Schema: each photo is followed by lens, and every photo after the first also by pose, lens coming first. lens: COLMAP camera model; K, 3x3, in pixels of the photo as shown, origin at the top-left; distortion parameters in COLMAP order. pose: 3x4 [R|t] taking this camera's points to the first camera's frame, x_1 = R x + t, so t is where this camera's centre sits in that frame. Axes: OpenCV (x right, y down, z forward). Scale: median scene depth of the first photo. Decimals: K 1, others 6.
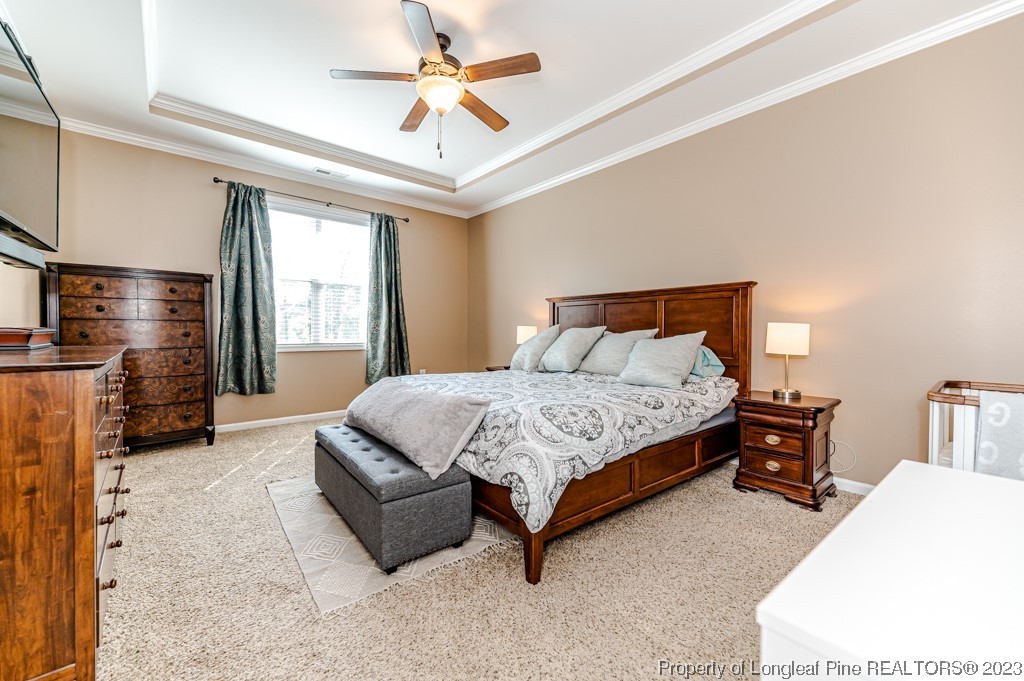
lens RADIAL K [[403.7, 0, 508.0], [0, 403.7, 337.4], [0, 0, 1]] dist [0.011009, -0.002310]
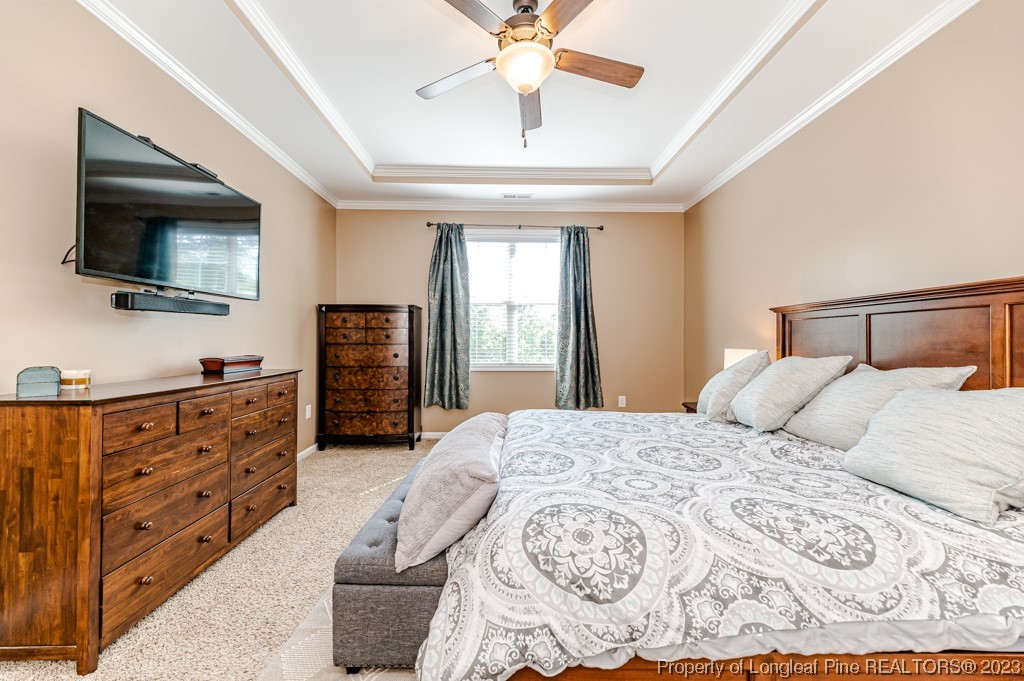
lens RADIAL K [[403.7, 0, 510.5], [0, 403.7, 339.2], [0, 0, 1]] dist [0.011009, -0.002310]
pose [[0.777333, -0.004593, -0.629073, 0.208420], [-0.010345, 0.999745, -0.020083, -0.031397], [0.629004, 0.022119, 0.777087, 0.244179]]
